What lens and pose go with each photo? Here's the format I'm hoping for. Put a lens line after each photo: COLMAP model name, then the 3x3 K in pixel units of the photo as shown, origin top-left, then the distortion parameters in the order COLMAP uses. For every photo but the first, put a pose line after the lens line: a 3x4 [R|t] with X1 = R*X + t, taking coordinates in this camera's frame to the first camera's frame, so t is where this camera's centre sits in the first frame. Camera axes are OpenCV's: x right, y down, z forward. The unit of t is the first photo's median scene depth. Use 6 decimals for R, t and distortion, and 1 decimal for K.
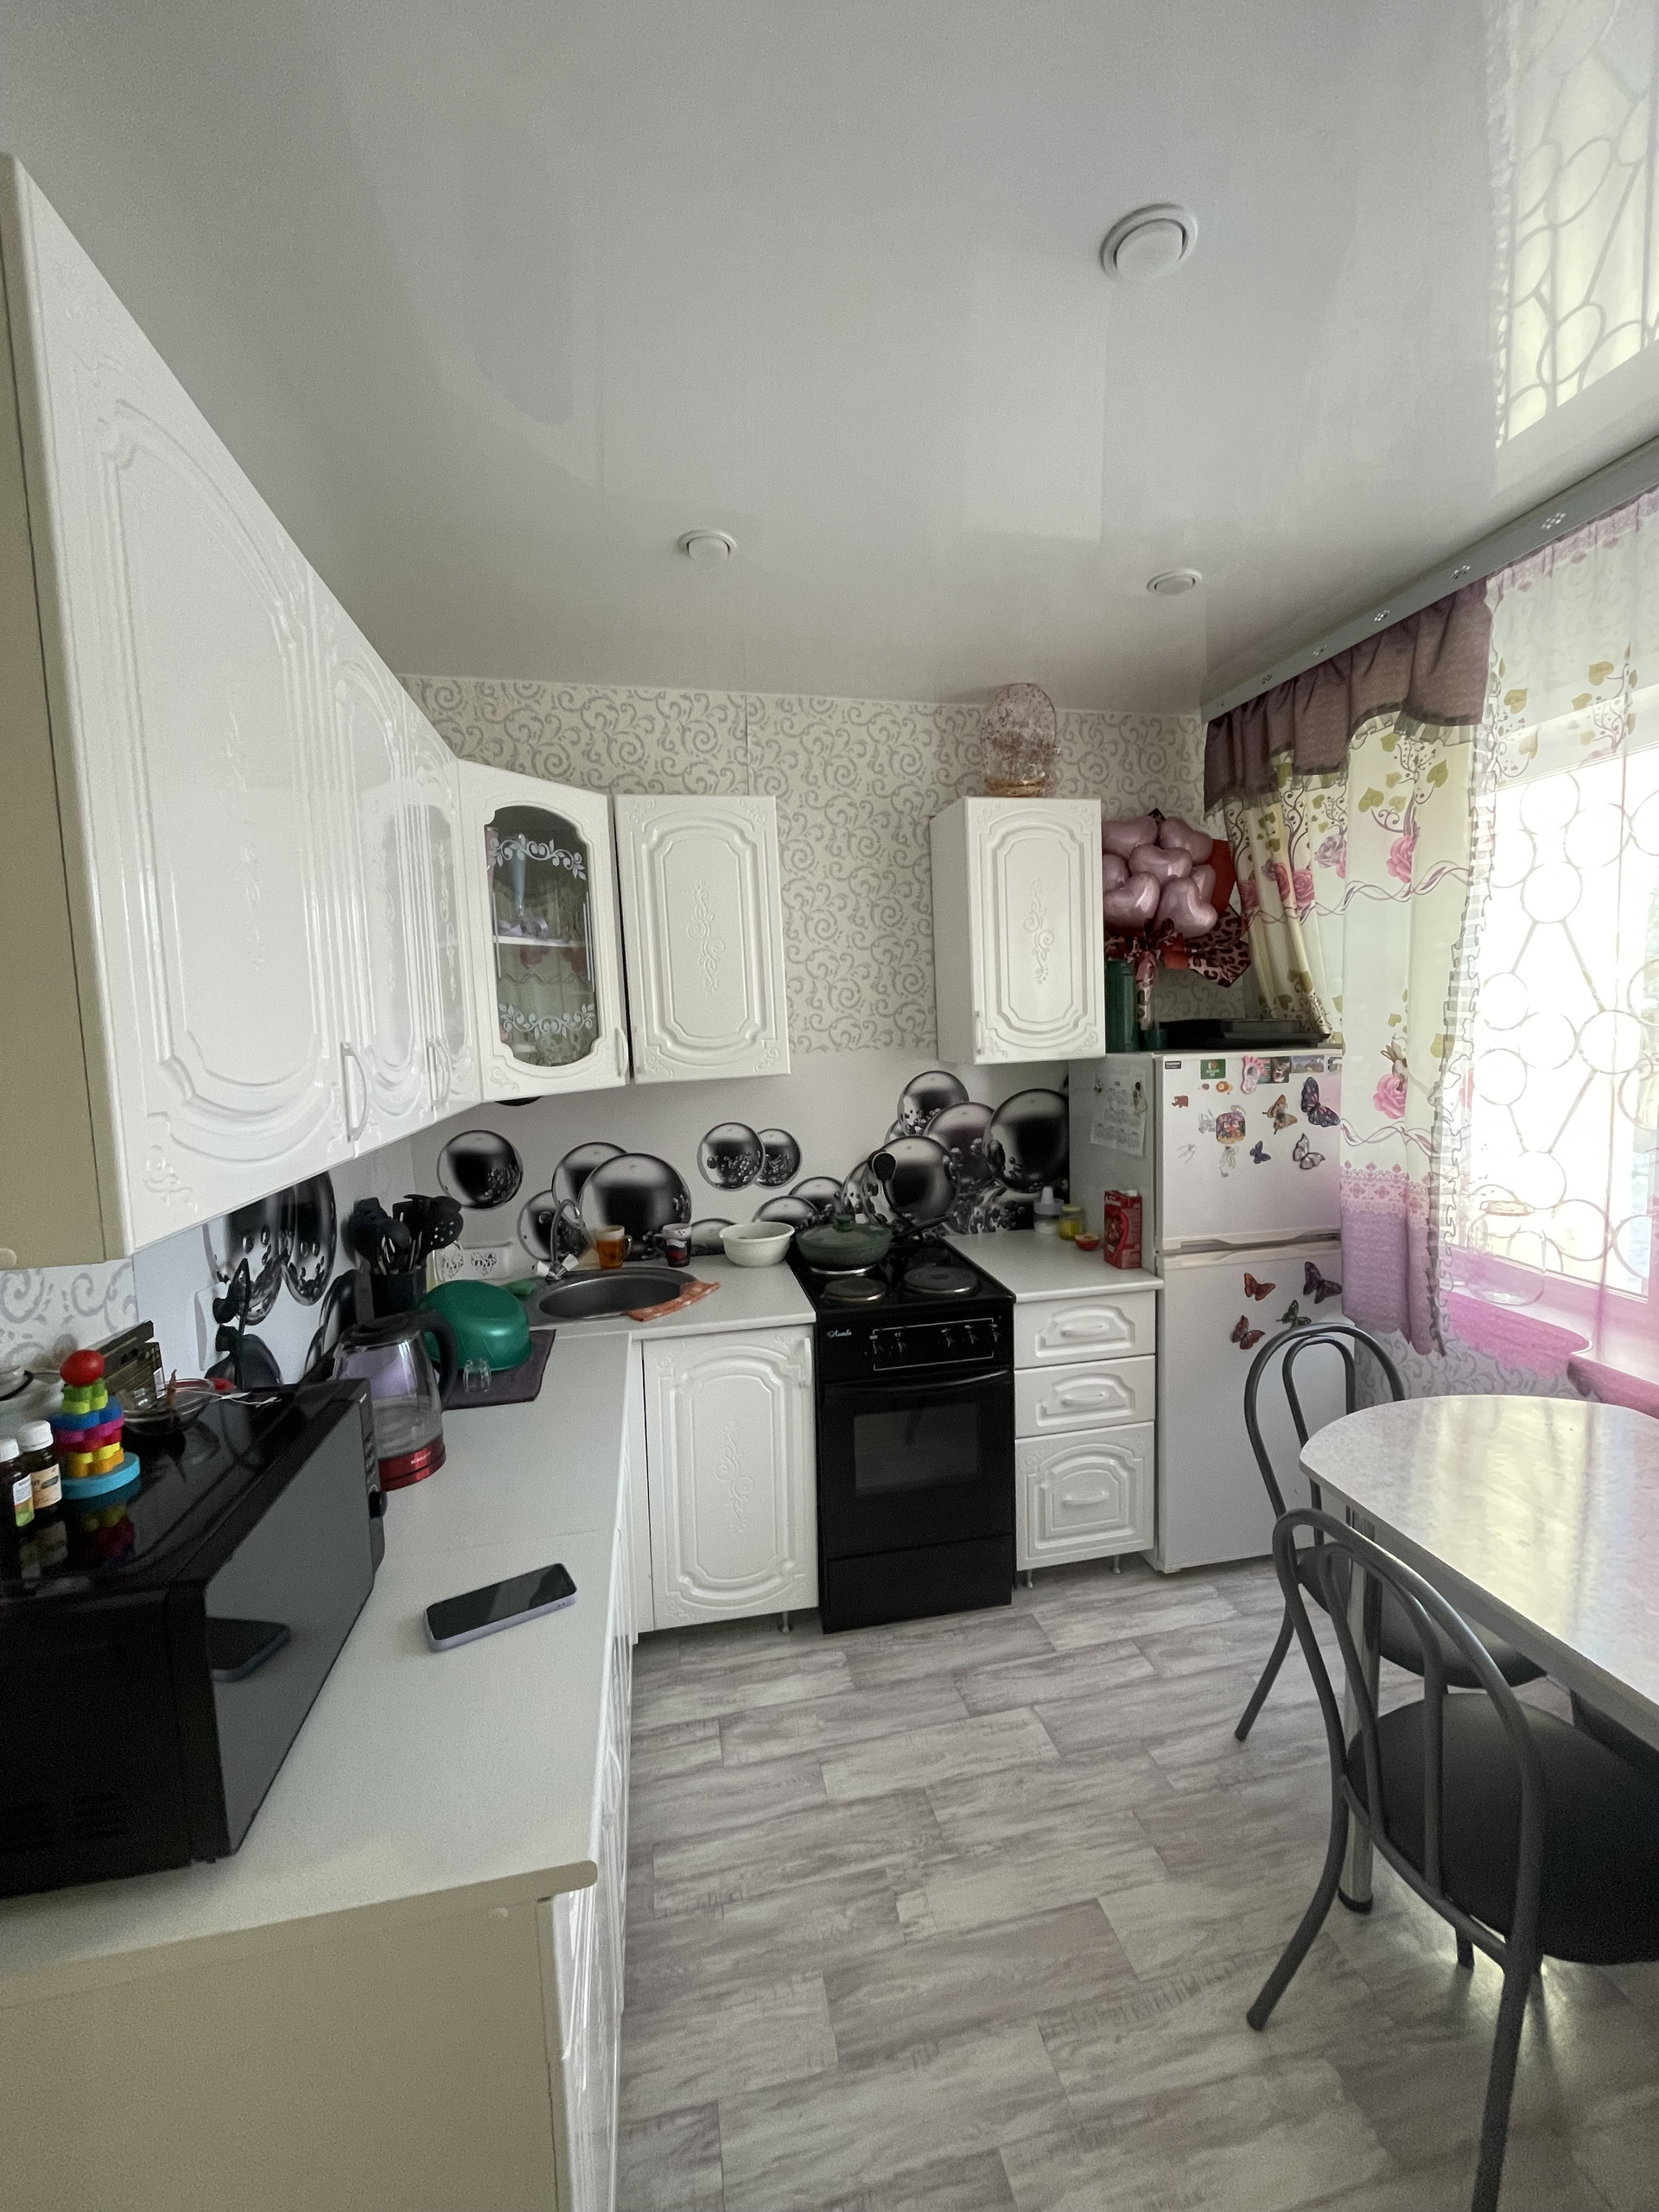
lens RADIAL K [[892.8, 0, 841.8], [0, 892.8, 1108.0], [0, 0, 1]] dist [0.003262, -0.001685]
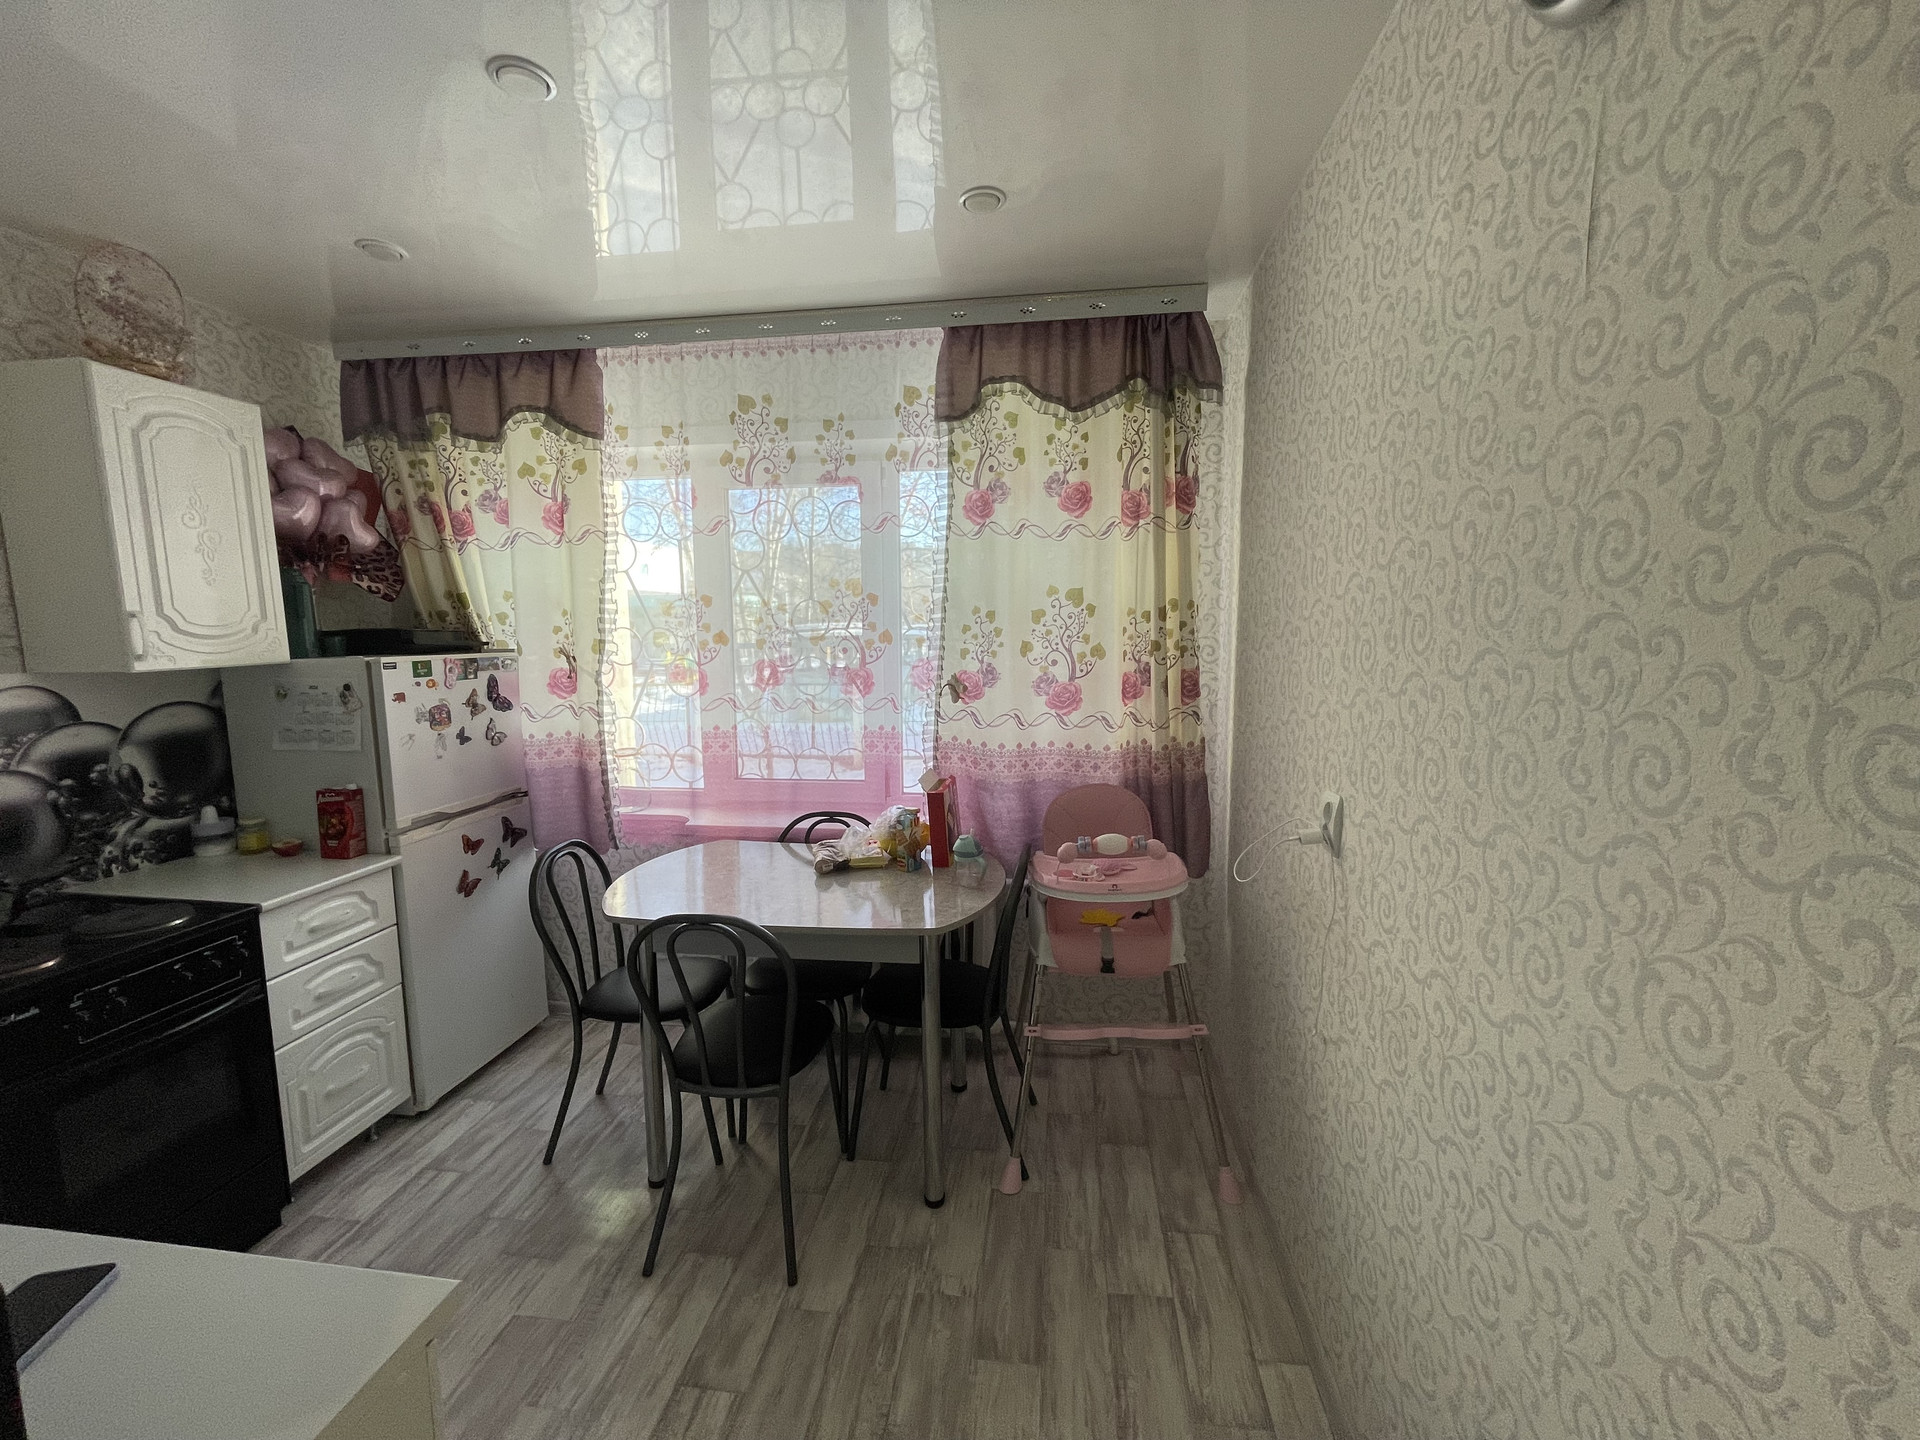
lens RADIAL K [[774.9, 0, 952.1], [0, 774.9, 709.4], [0, 0, 1]] dist [0.003262, -0.001685]
pose [[0.345460, -0.072275, 0.935646, -0.305726], [0.090459, 0.994952, 0.043457, 0.028575], [-0.934064, 0.069624, 0.350254, -0.012407]]
